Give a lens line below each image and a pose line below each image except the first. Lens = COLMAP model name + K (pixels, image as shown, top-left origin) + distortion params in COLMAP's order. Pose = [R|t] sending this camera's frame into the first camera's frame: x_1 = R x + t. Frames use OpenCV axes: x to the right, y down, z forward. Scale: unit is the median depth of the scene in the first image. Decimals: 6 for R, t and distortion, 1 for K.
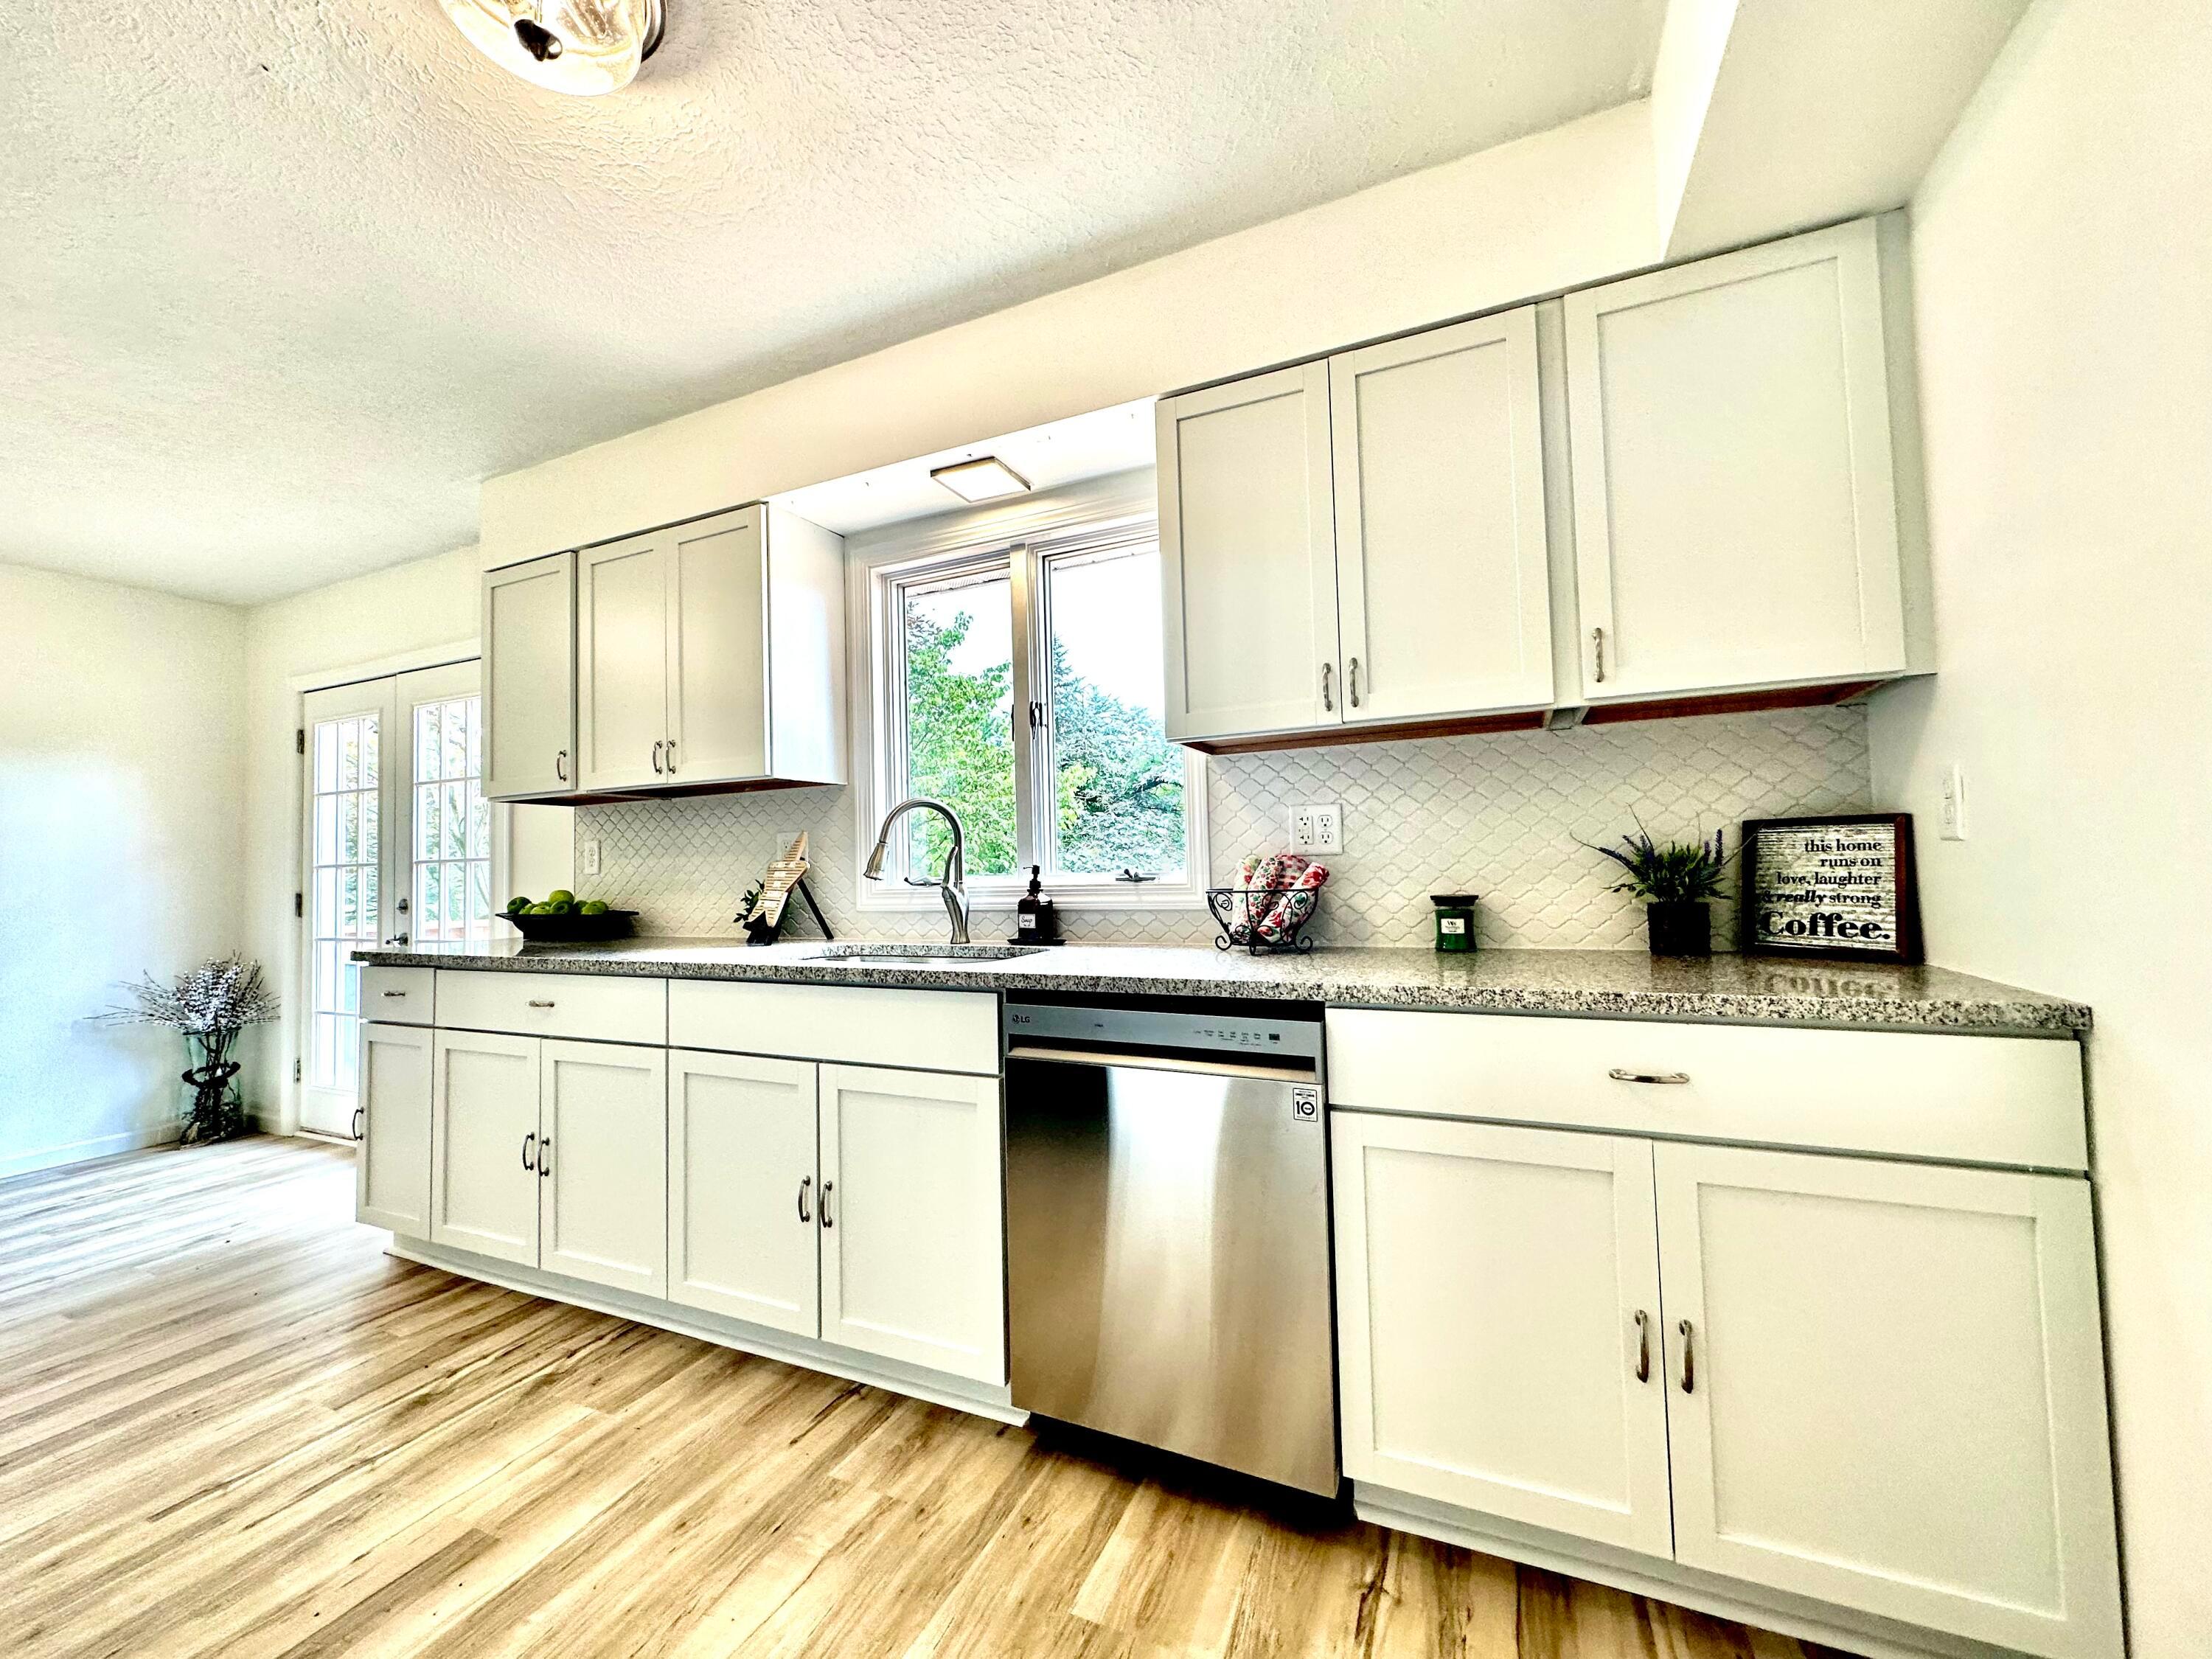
lens RADIAL K [[878.9, 0, 1106.7], [0, 878.9, 830.8], [0, 0, 1]] dist [-0.000810, 0.000421]
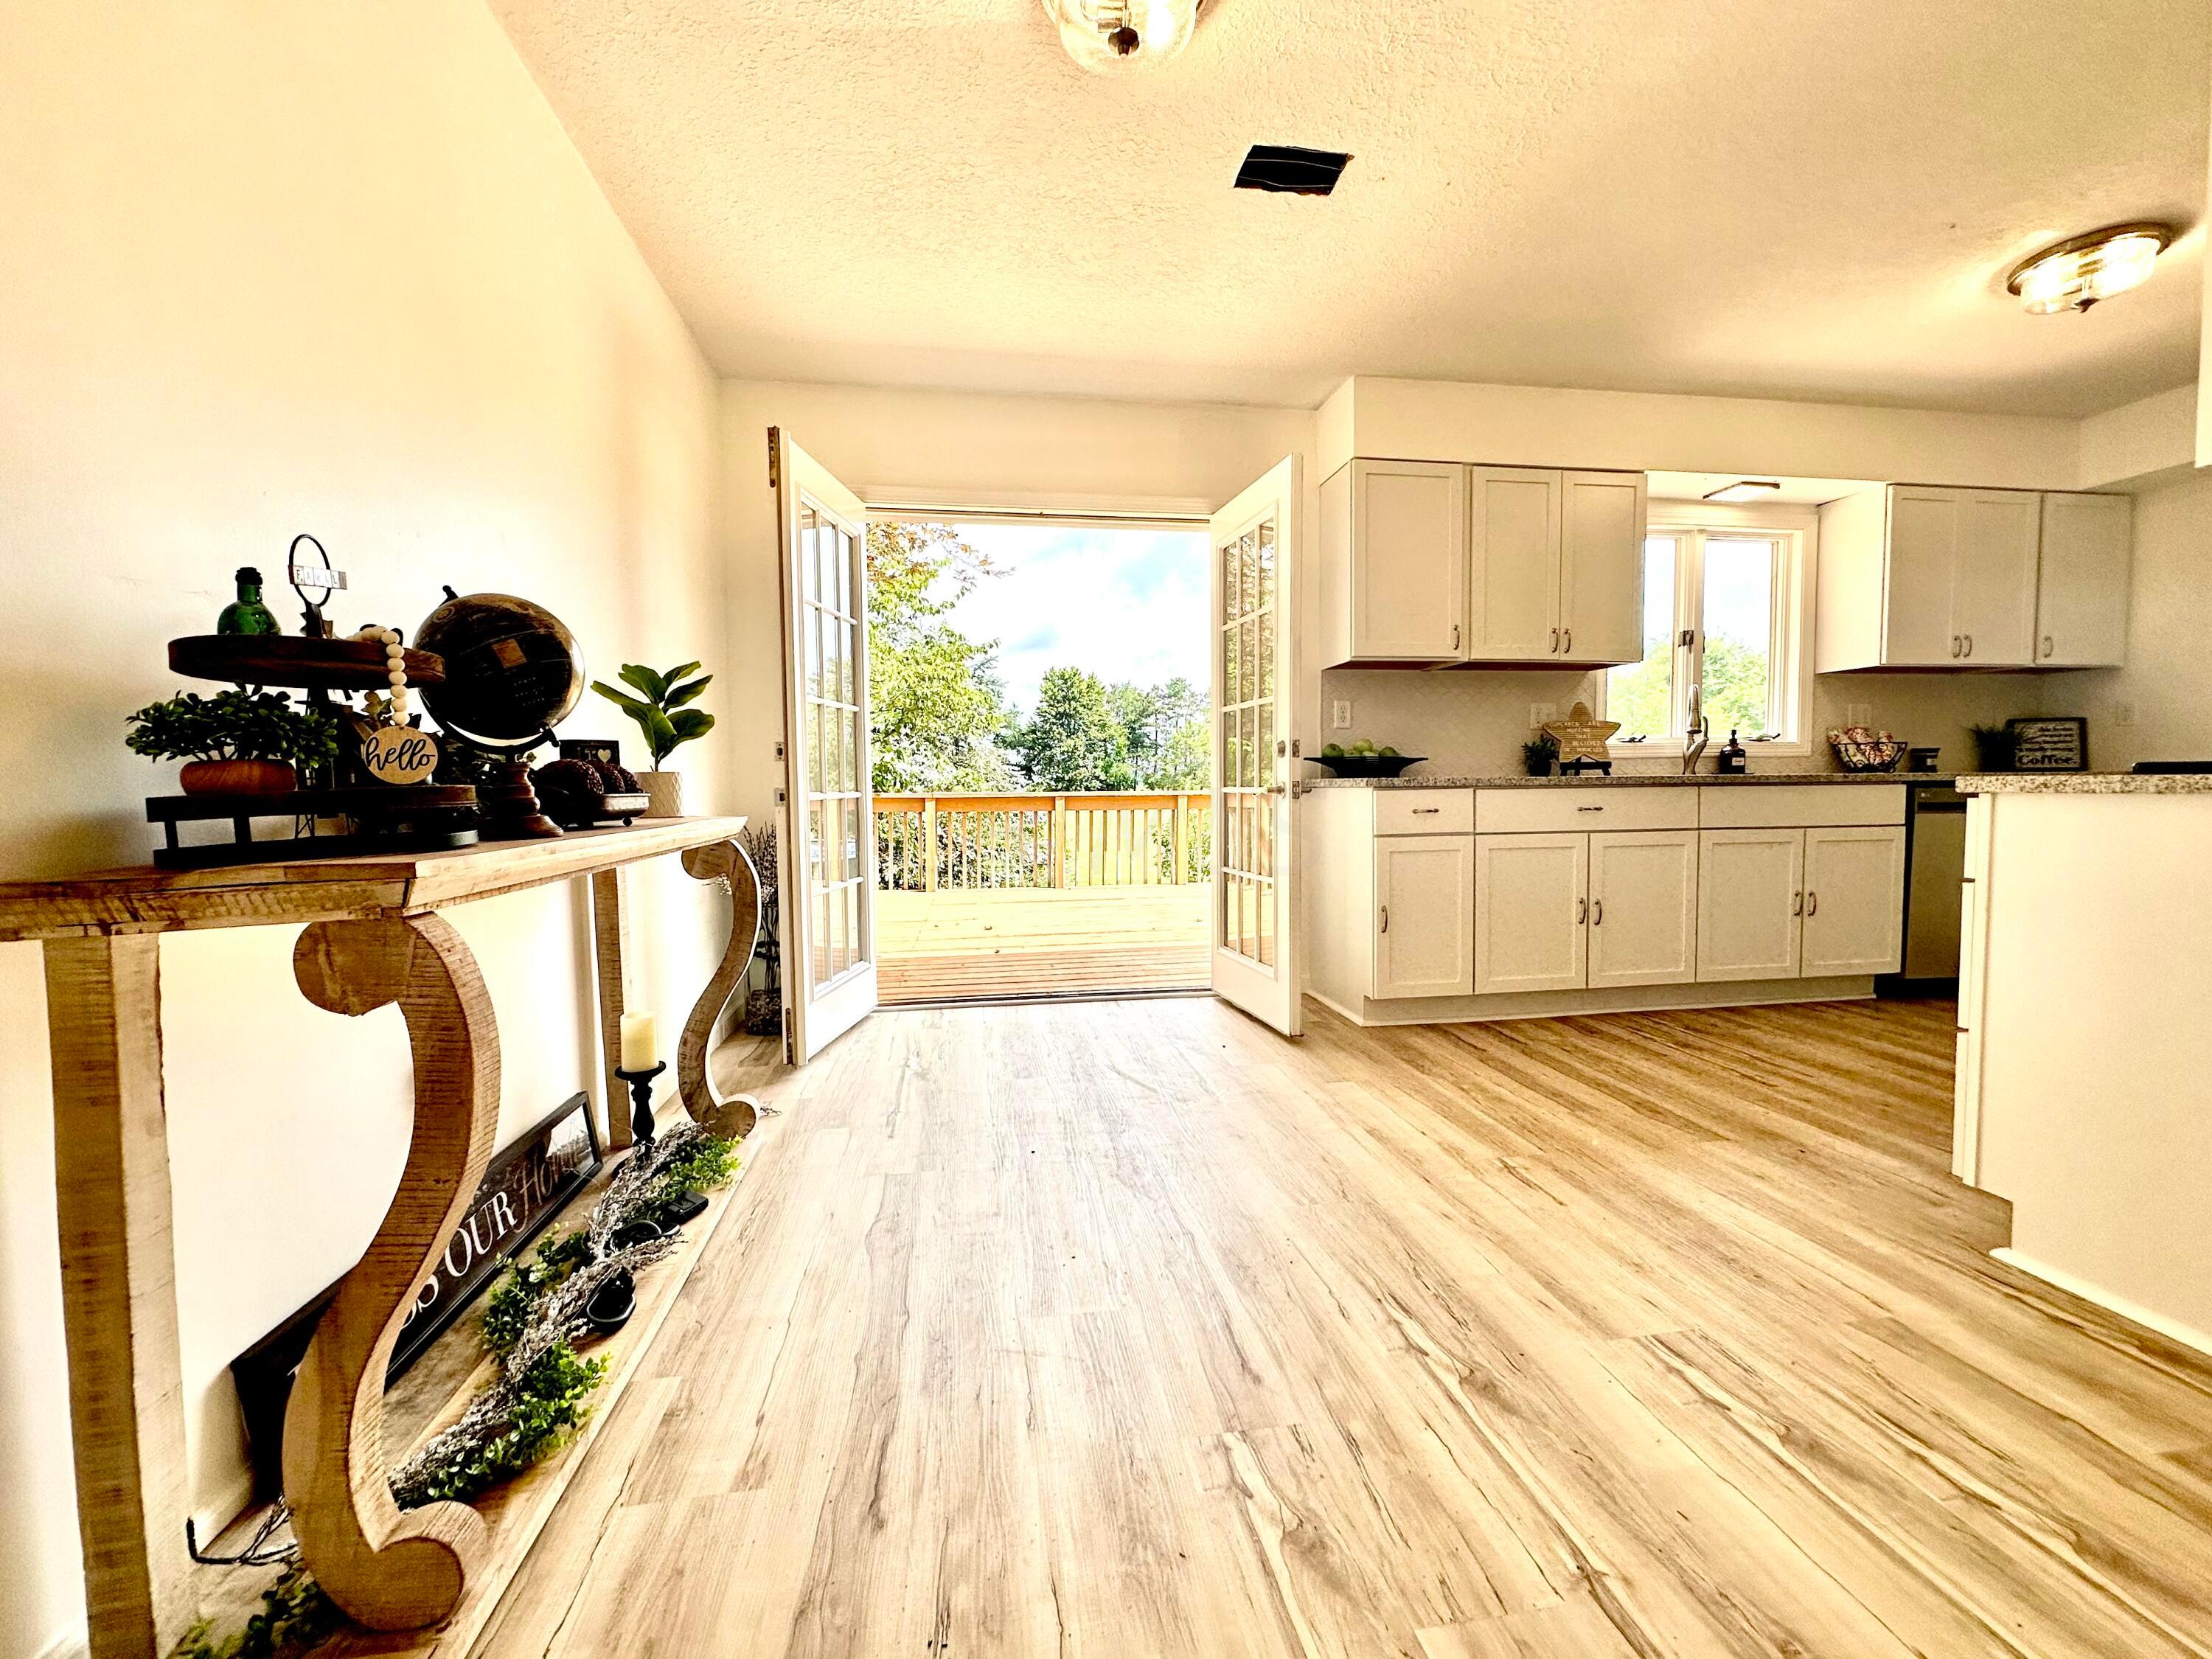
lens RADIAL K [[878.9, 0, 1105.6], [0, 878.9, 826.6], [0, 0, 1]] dist [-0.000810, 0.000421]
pose [[0.837447, -0.009719, 0.546433, -2.506280], [-0.031825, 0.997278, 0.066512, 0.188511], [-0.545592, -0.073090, 0.834858, 0.283523]]
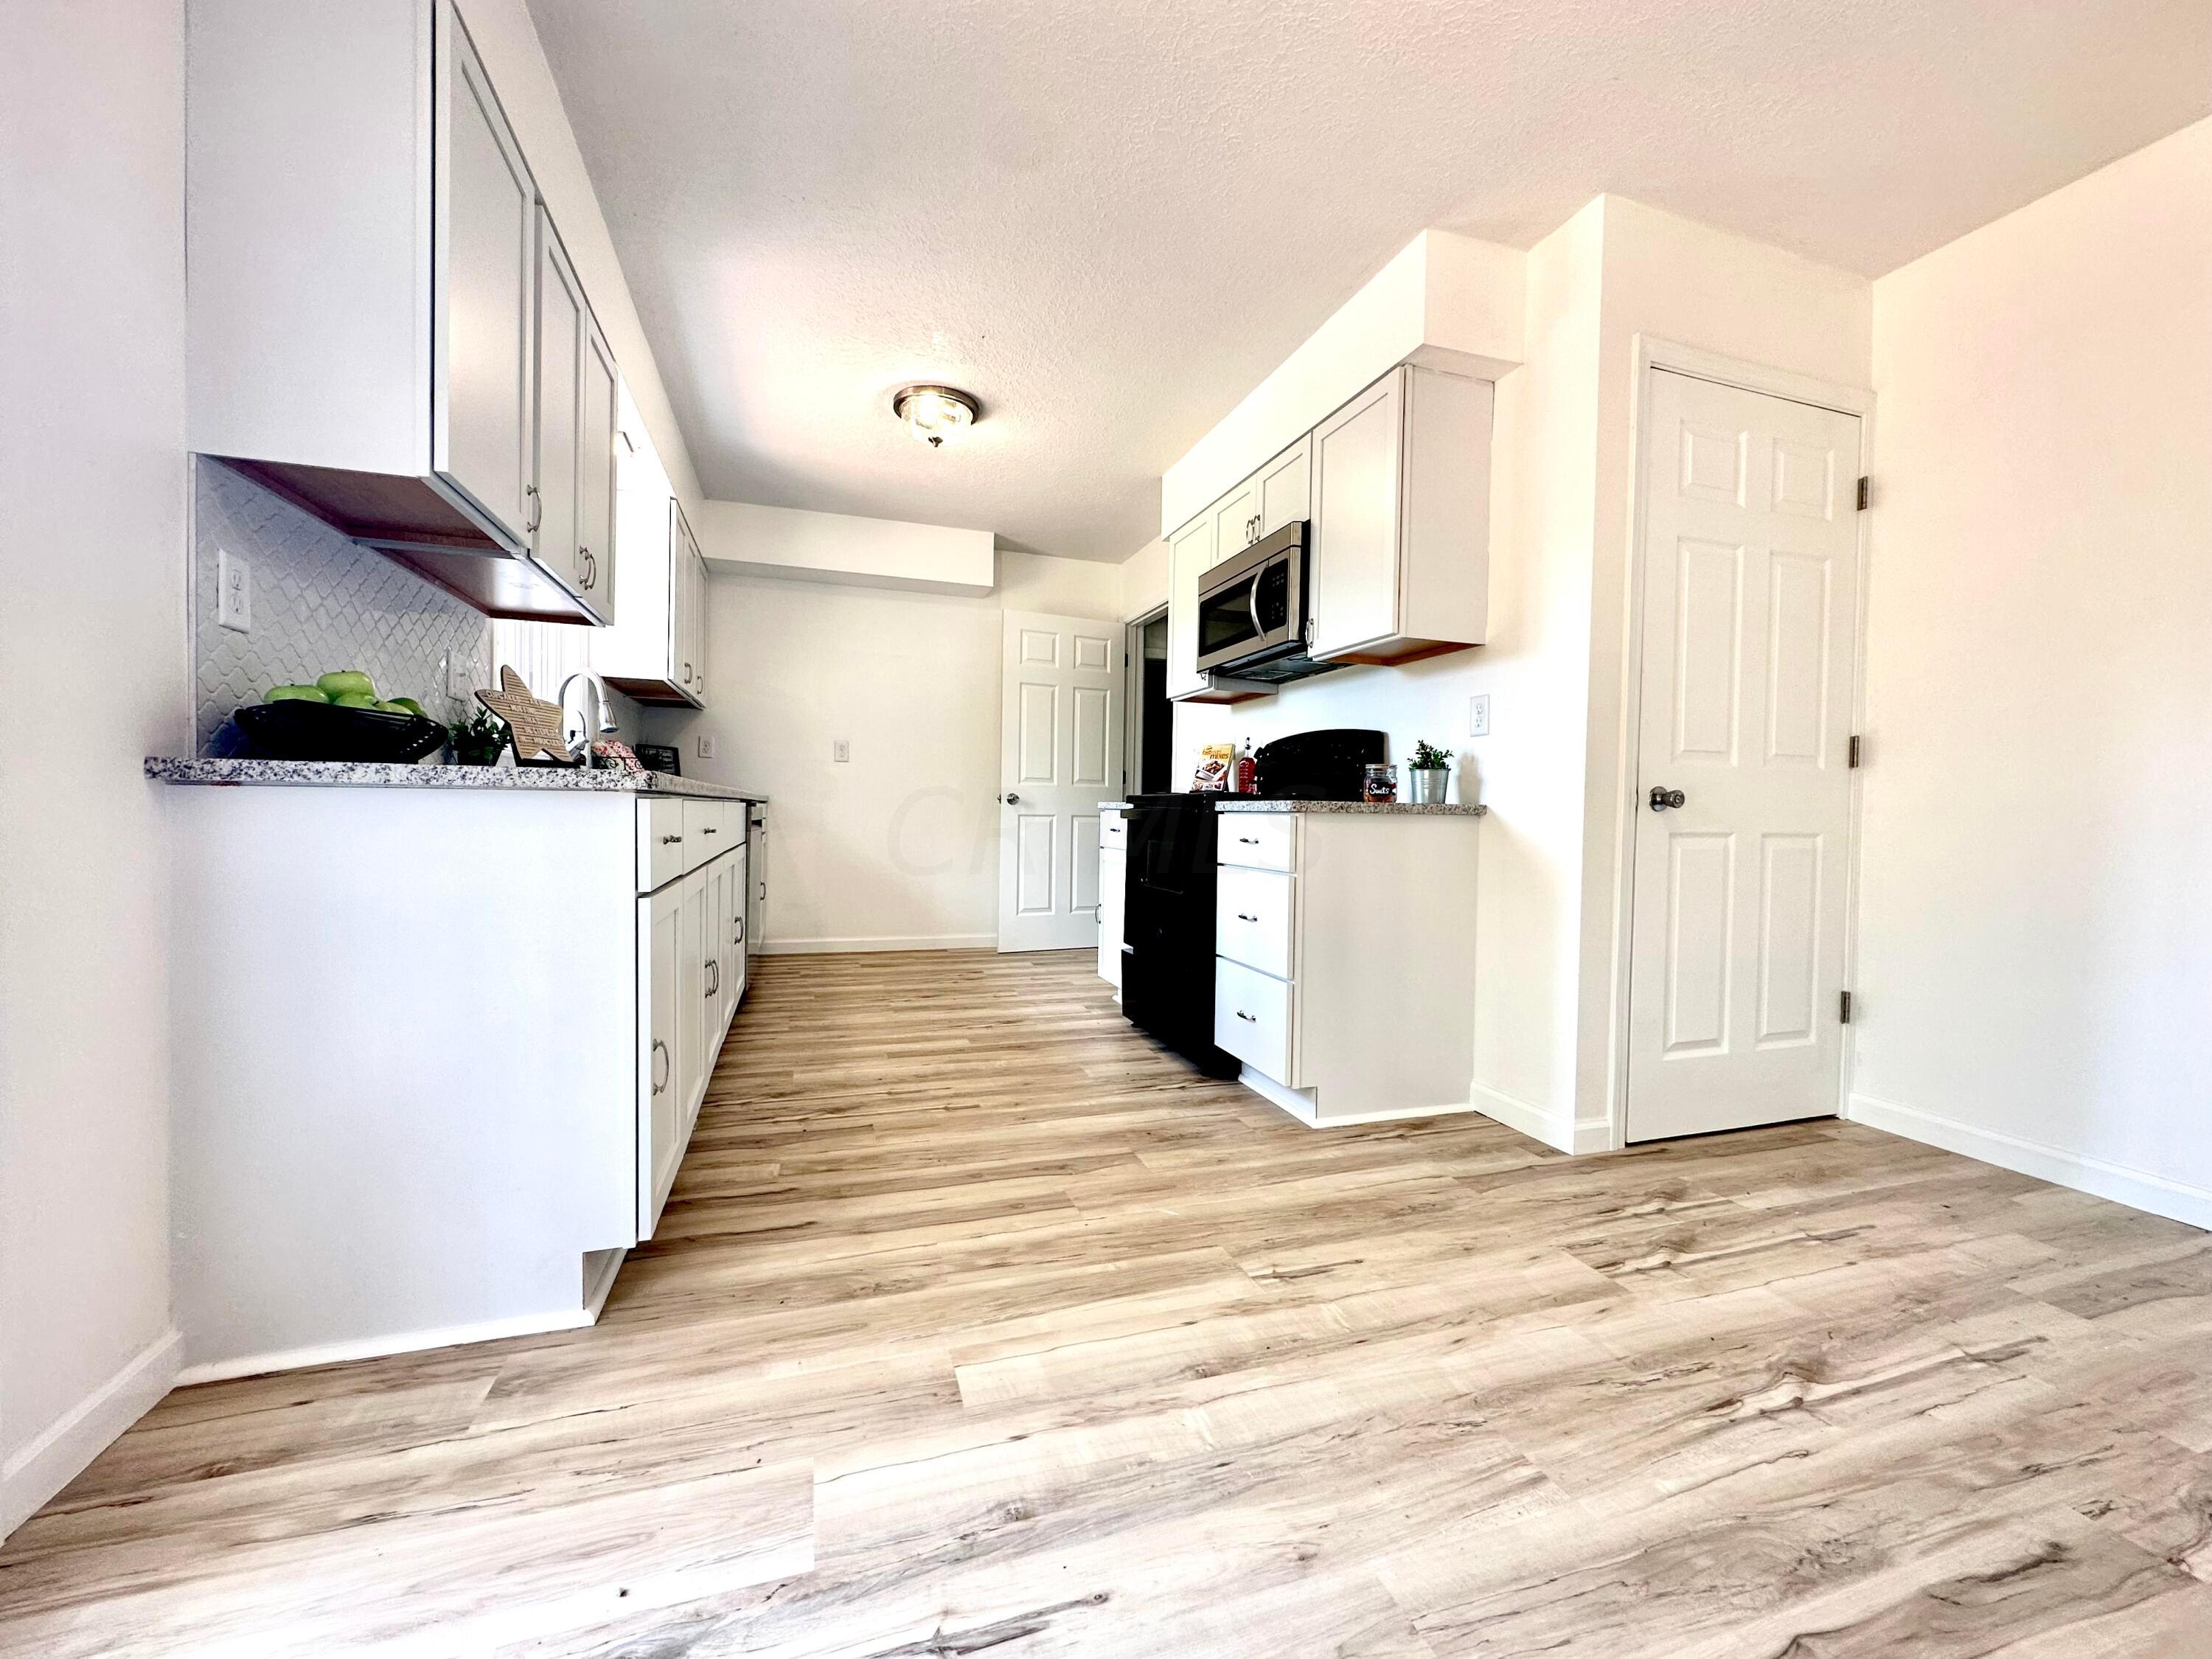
lens RADIAL K [[878.9, 0, 1101.6], [0, 878.9, 830.1], [0, 0, 1]] dist [-0.000810, 0.000421]
pose [[-0.675910, -0.002976, 0.736978, -2.022653], [-0.028023, 0.999372, -0.021665, 0.247081], [-0.736451, -0.035296, -0.675569, 1.617192]]
